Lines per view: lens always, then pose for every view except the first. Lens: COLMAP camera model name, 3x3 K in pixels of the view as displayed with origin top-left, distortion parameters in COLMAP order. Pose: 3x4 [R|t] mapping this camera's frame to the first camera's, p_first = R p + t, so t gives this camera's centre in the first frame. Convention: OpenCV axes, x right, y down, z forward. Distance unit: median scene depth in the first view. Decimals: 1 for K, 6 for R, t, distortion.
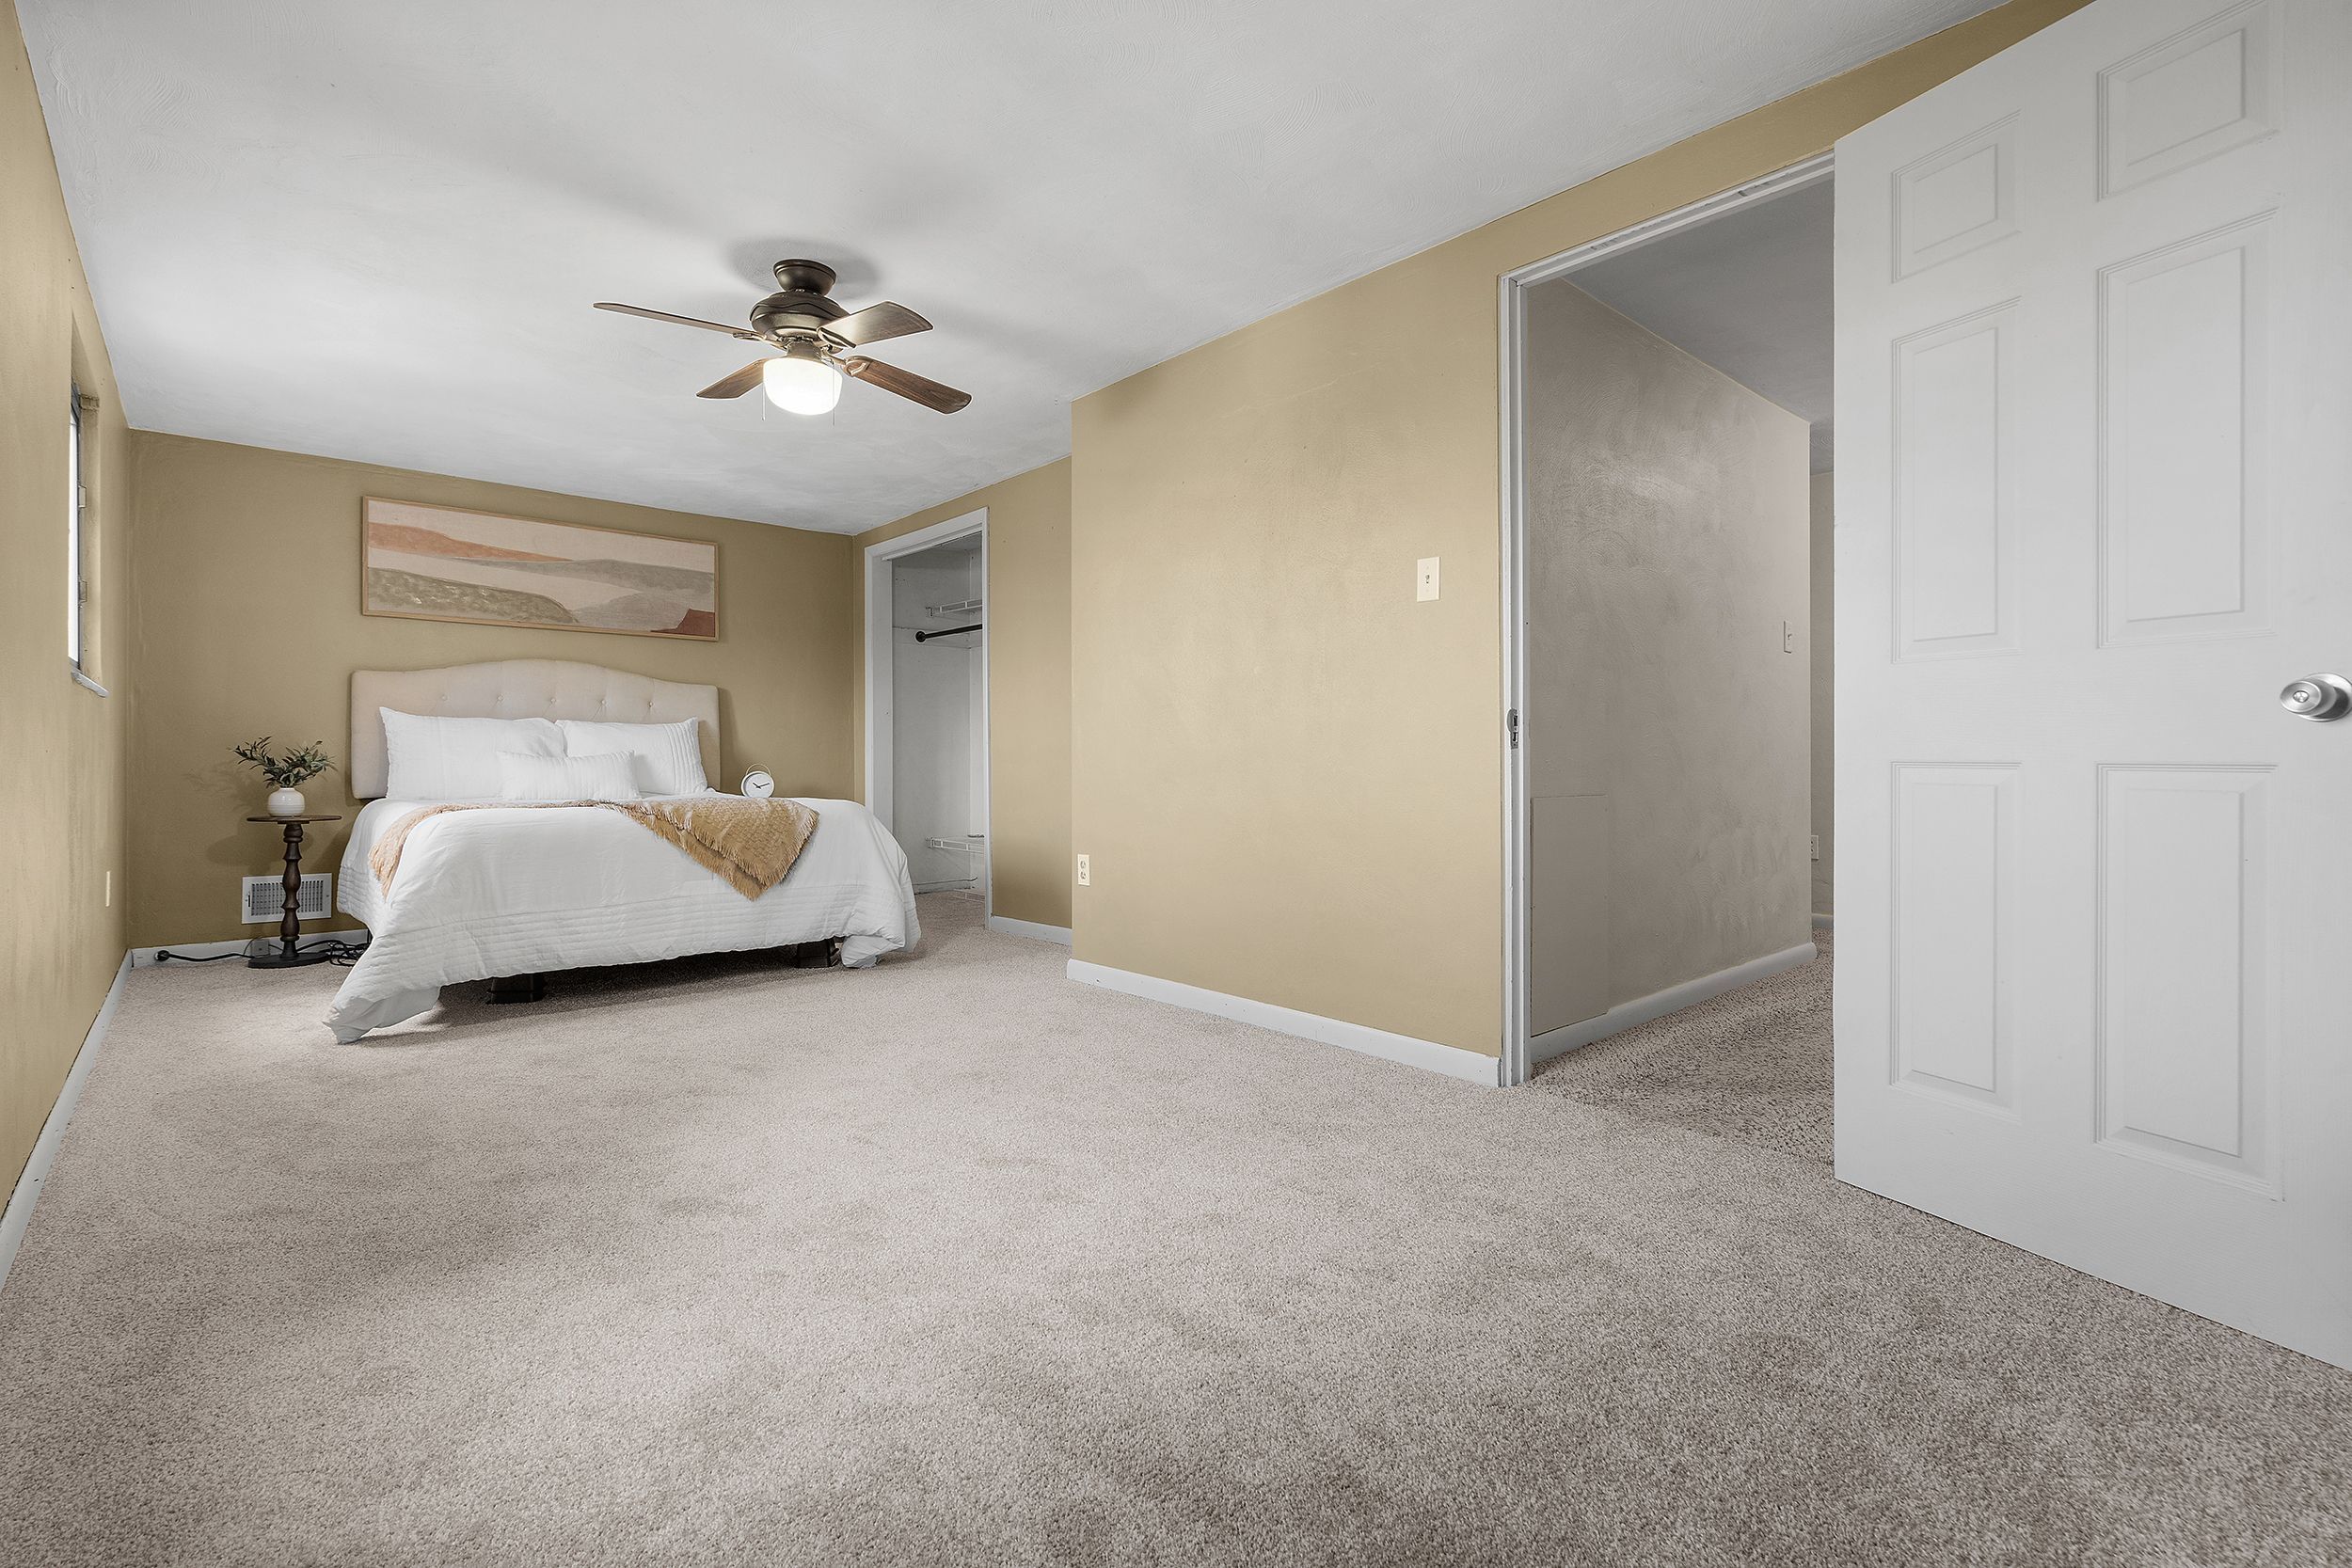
lens RADIAL K [[1074.0, 0, 1197.7], [0, 1074.0, 773.1], [0, 0, 1]] dist [-0.005894, 0.003180]
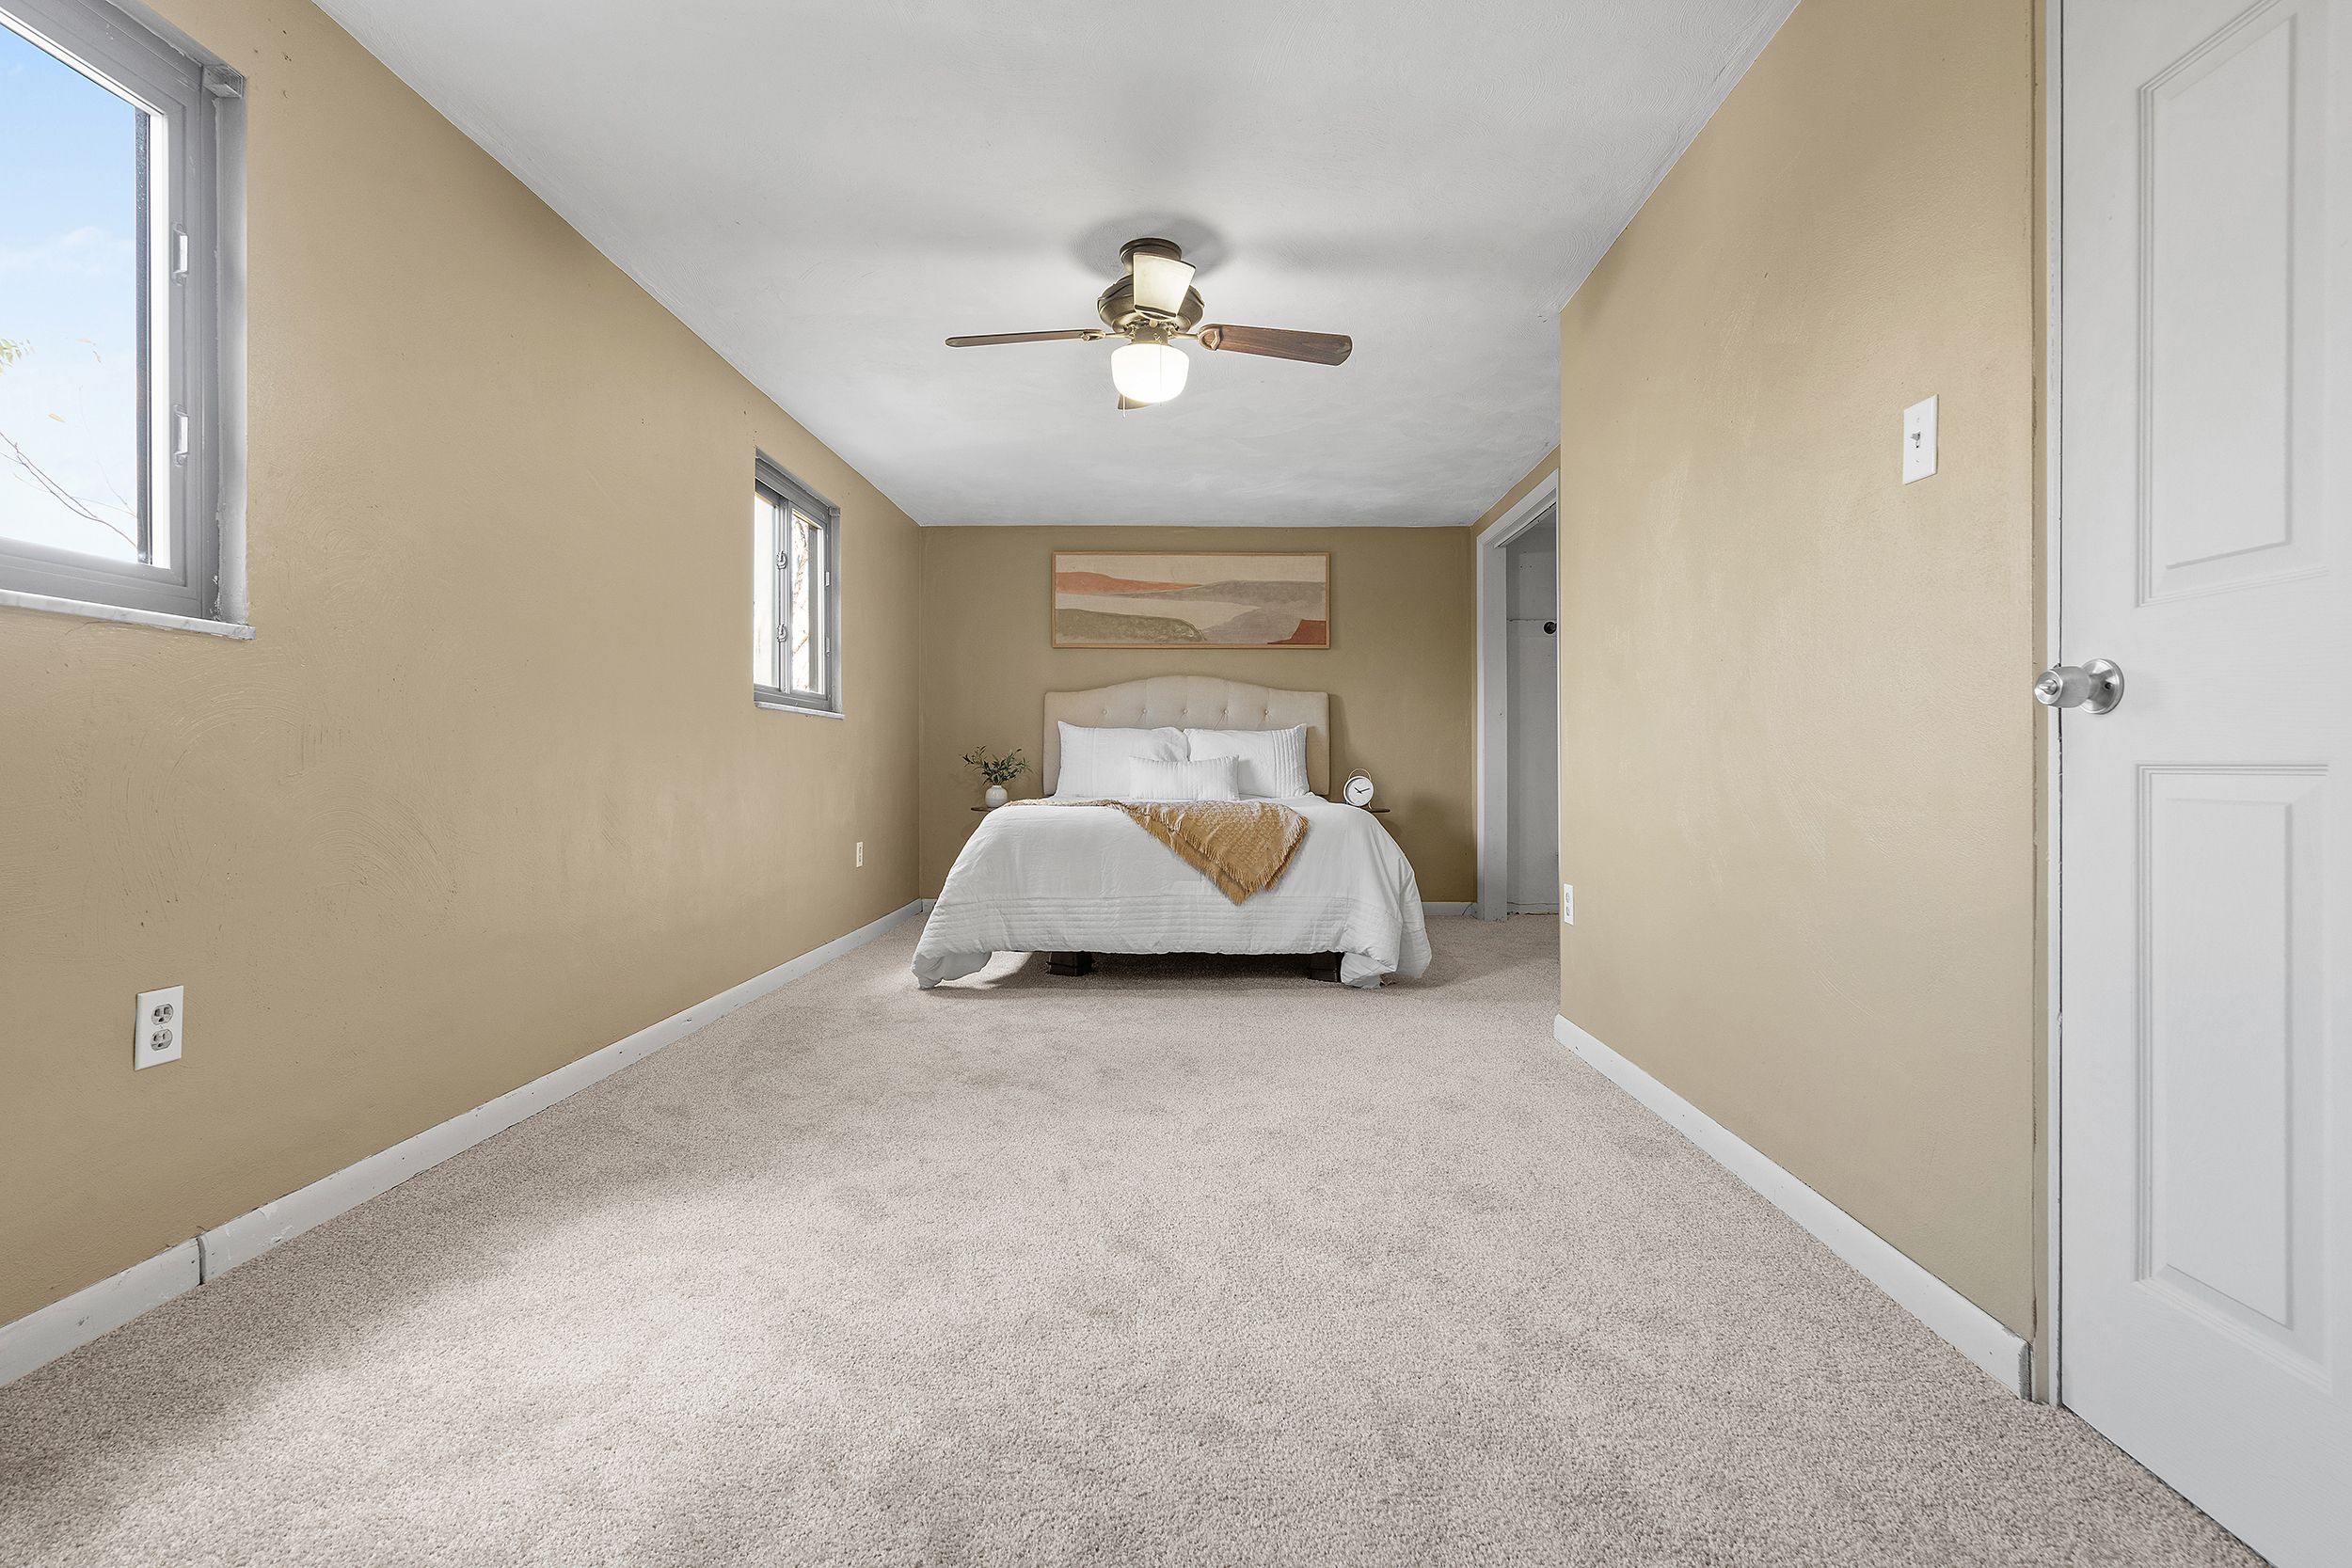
lens RADIAL K [[1074.0, 0, 1178.7], [0, 1074.0, 782.4], [0, 0, 1]] dist [-0.005894, 0.003180]
pose [[0.727145, 0.013018, -0.686361, 0.211873], [-0.011236, 0.999912, 0.007061, -0.001405], [0.686392, 0.002578, 0.727227, 0.218442]]
